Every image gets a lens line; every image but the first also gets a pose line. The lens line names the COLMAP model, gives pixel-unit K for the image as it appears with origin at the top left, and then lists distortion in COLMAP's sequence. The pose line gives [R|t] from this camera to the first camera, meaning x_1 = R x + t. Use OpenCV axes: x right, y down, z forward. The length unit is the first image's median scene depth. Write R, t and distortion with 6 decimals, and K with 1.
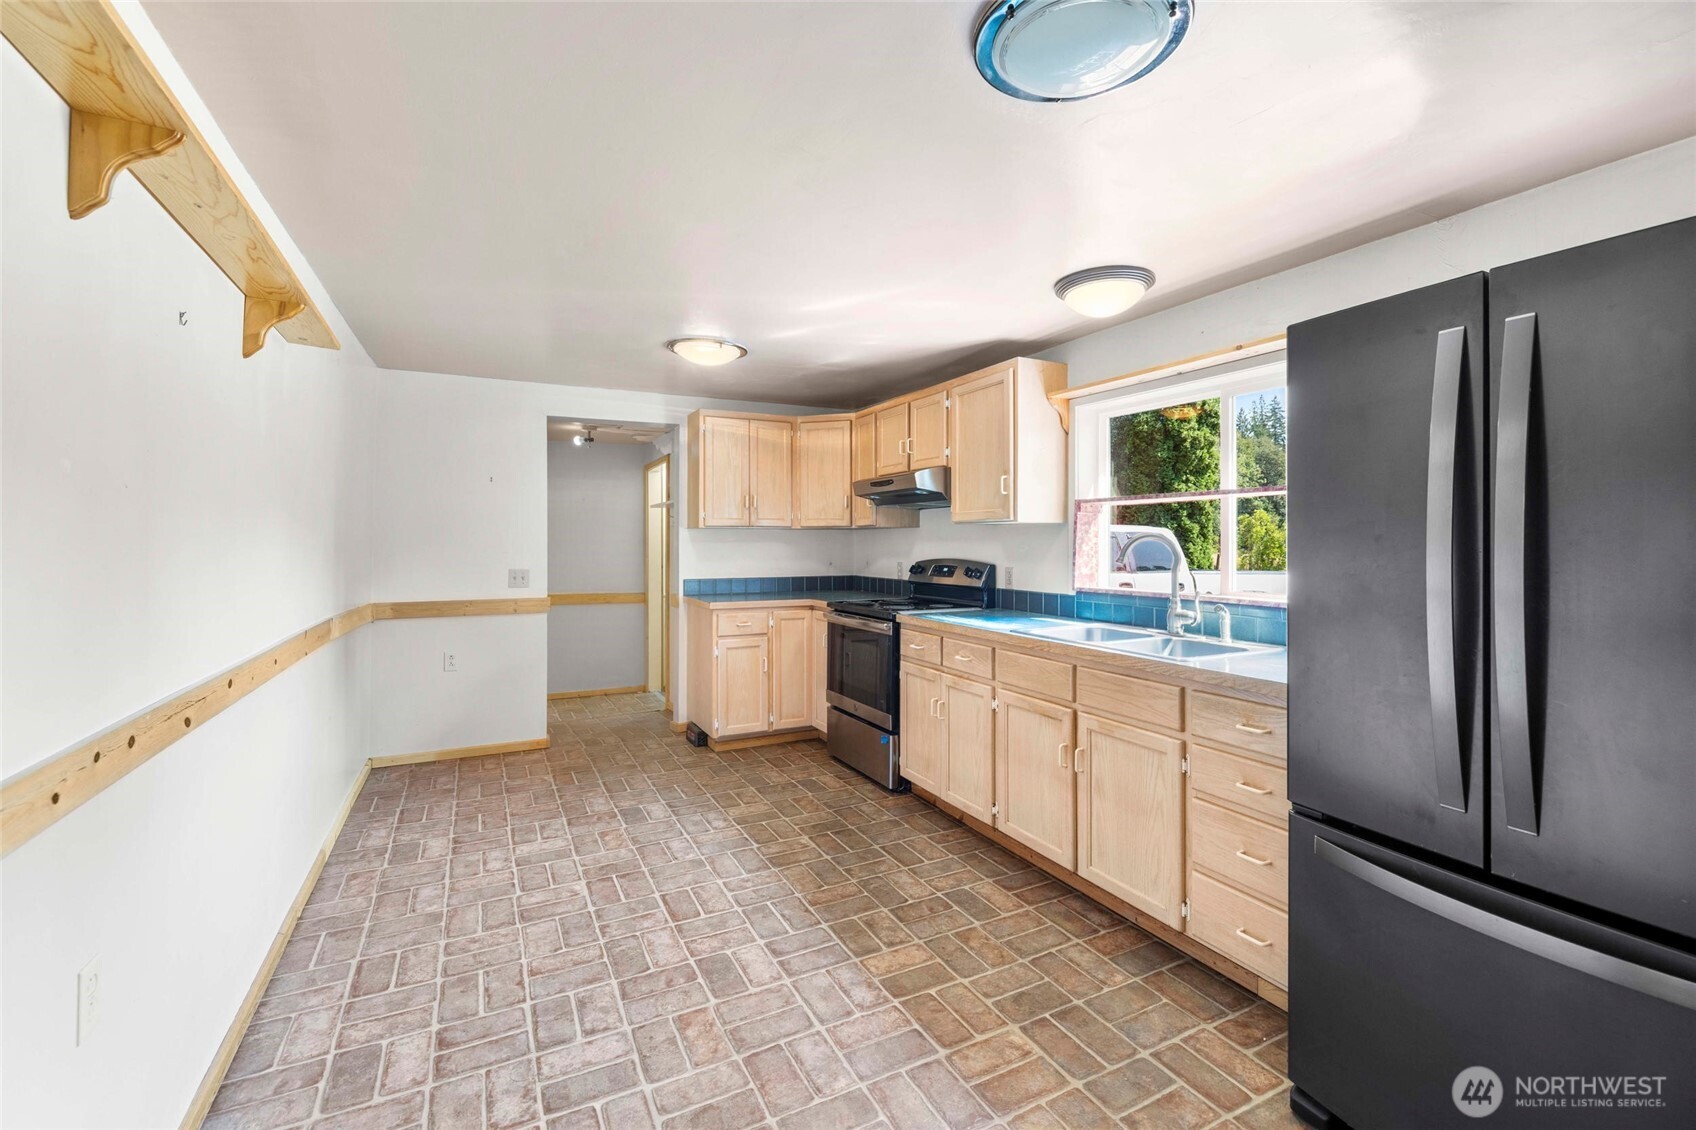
lens RADIAL K [[727.5, 0, 848.8], [0, 727.5, 533.3], [0, 0, 1]] dist [-0.004627, 0.000053]
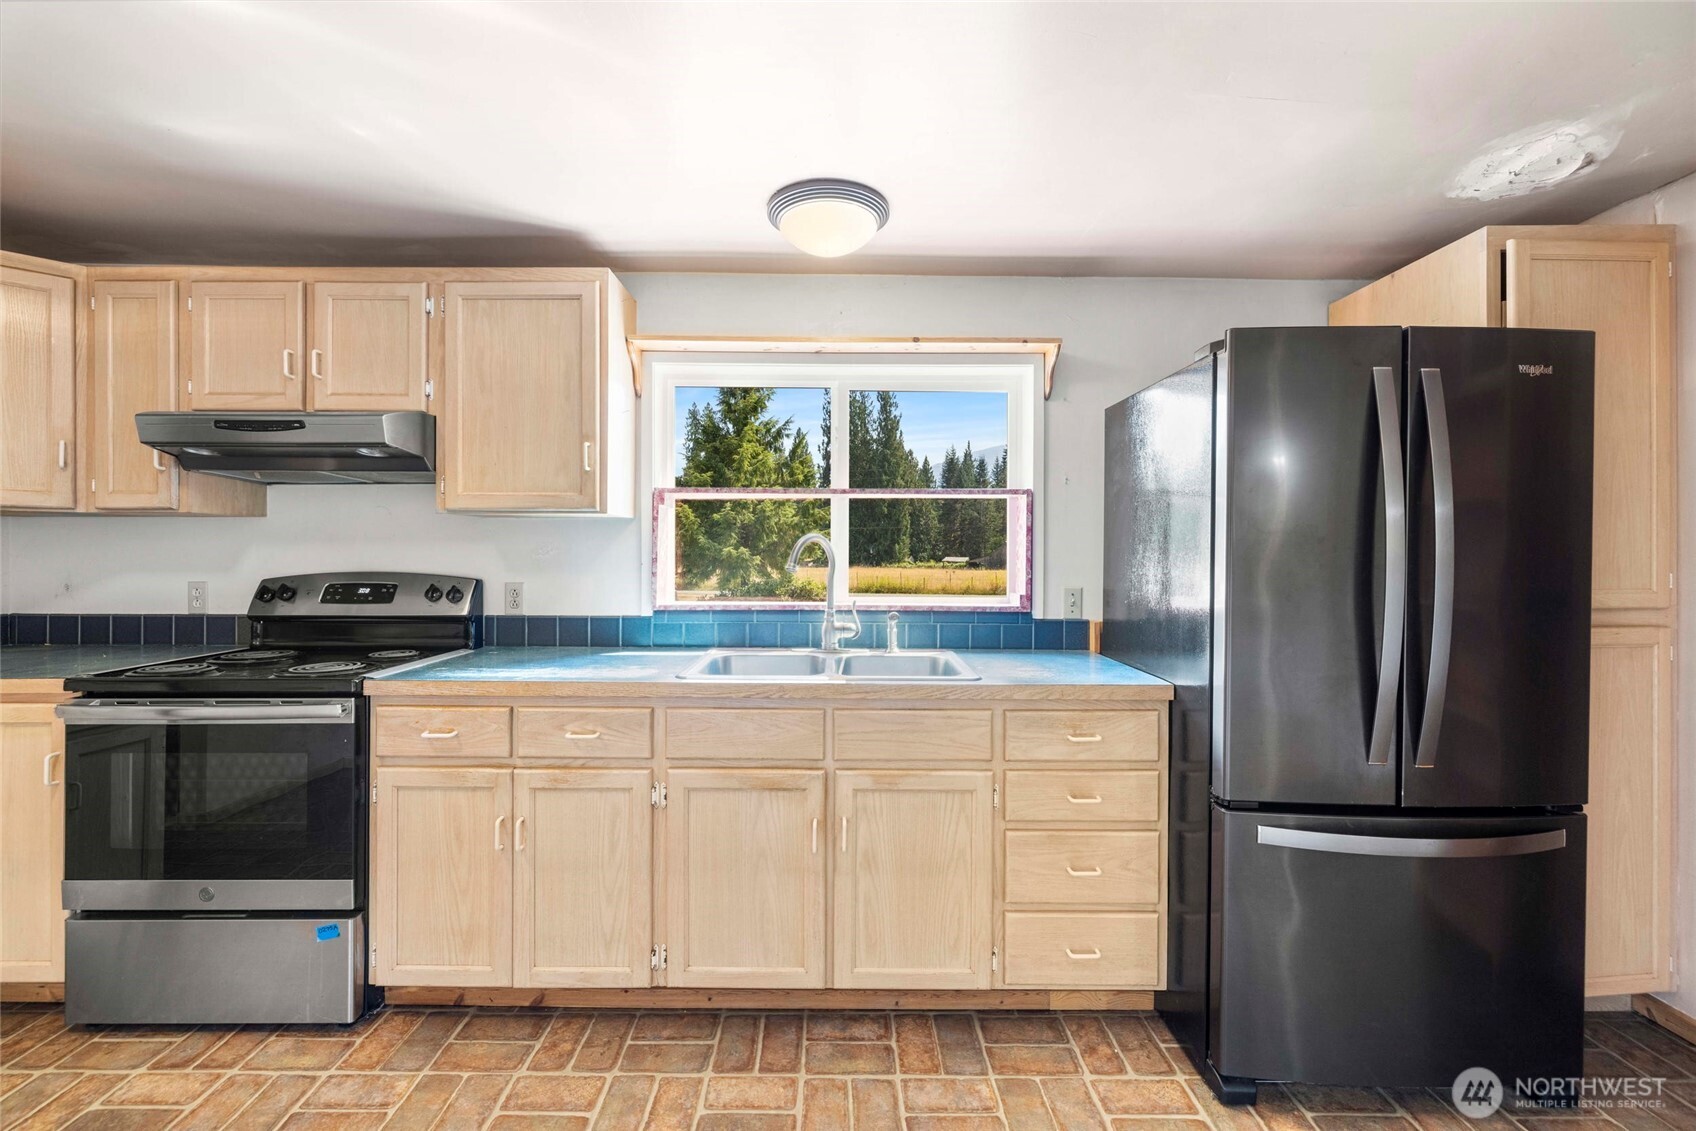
lens RADIAL K [[702.6, 0, 840.6], [0, 702.6, 549.2], [0, 0, 1]] dist [-0.002507, 0.000404]
pose [[0.450219, 0.001968, 0.892916, -0.278383], [-0.013458, 0.999899, 0.004582, 0.012308], [-0.892817, -0.014080, 0.450200, 0.574161]]
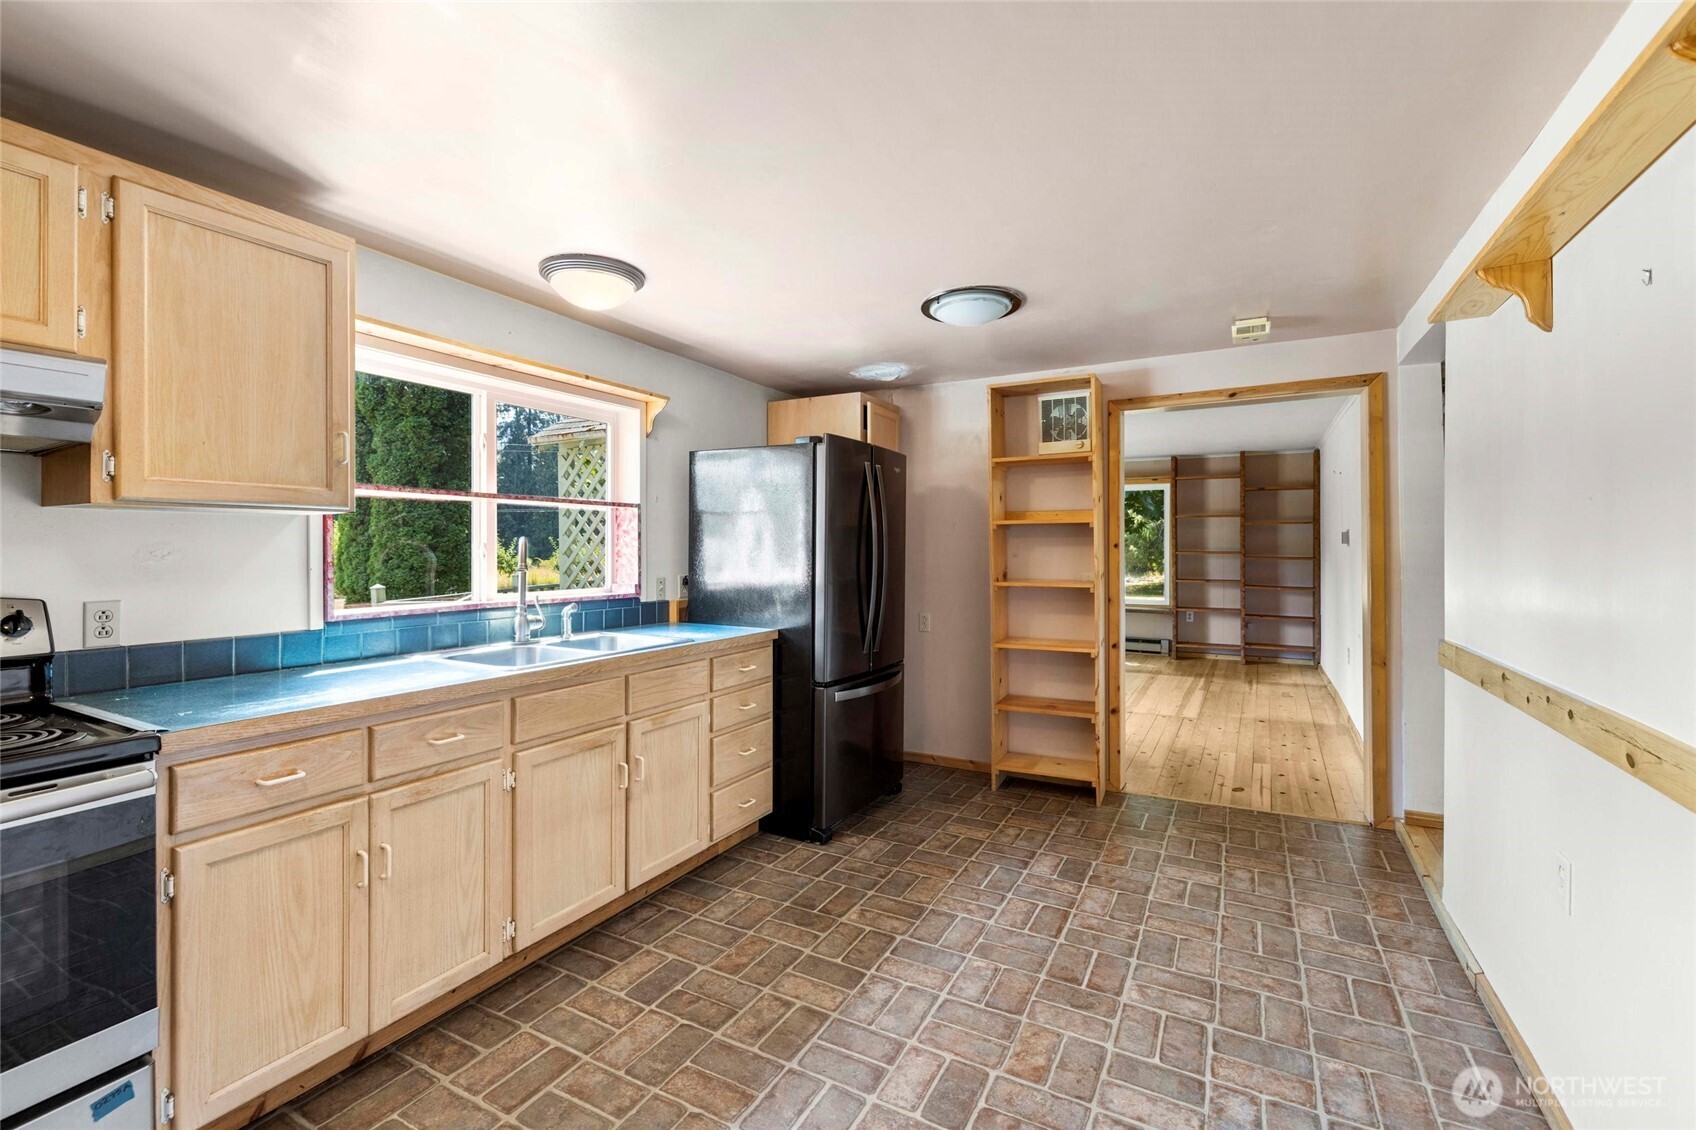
lens RADIAL K [[731.3, 0, 854.6], [0, 731.3, 541.4], [0, 0, 1]] dist [0.000107, -0.000227]
pose [[-0.572456, 0.006682, 0.819909, -0.557931], [-0.008995, 0.999855, -0.014428, 0.014262], [-0.819886, -0.015634, -0.572313, 1.121738]]
